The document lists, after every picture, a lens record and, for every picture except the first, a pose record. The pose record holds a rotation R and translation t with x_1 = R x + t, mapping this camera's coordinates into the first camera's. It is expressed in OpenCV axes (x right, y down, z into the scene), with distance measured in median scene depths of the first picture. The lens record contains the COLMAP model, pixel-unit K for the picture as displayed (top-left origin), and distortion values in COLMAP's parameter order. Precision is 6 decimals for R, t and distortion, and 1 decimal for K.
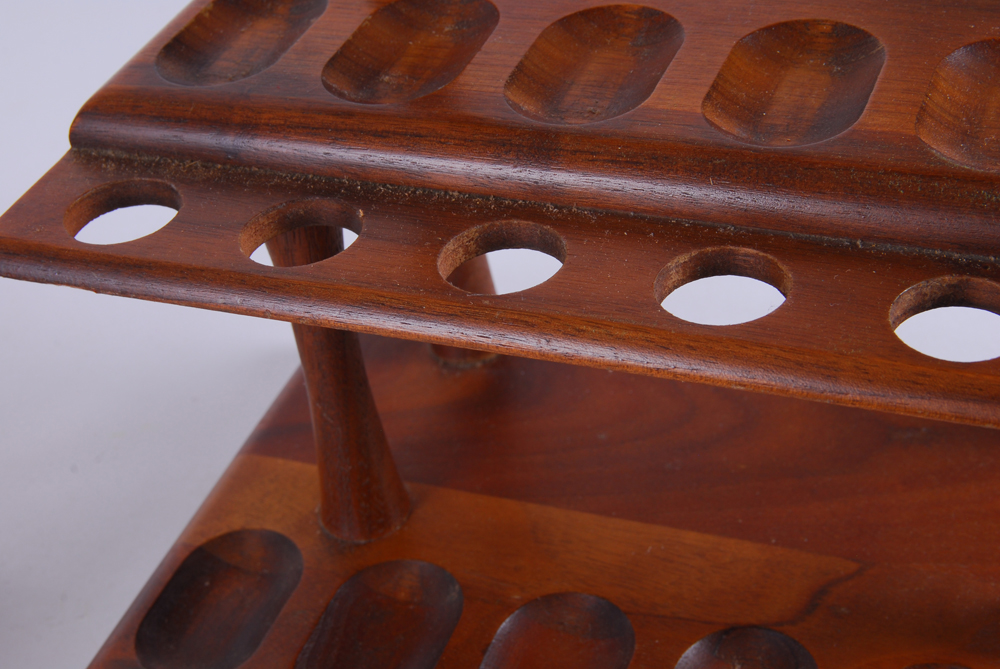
lens RADIAL K [[1796.4, 0, 500.0], [0, 1796.4, 334.5], [0, 0, 1]] dist [-0.068333, -0.123418]
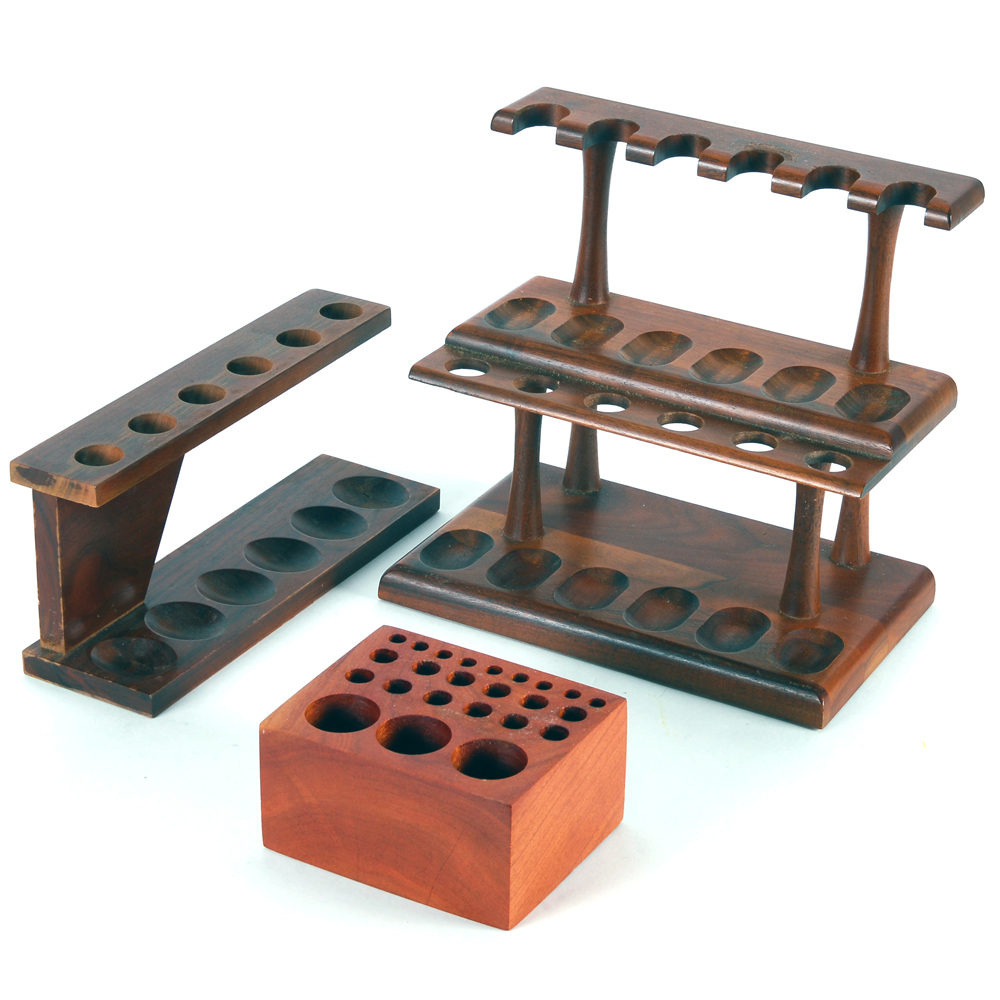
lens RADIAL K [[2862.4, 0, 500.0], [0, 2862.4, 500.0], [0, 0, 1]] dist [0.048530, 0.137526]
pose [[0.979418, 0.195548, -0.050009, 0.080291], [-0.201324, 0.964185, -0.172675, 0.805809], [0.014452, 0.179189, 0.983709, -2.987160]]
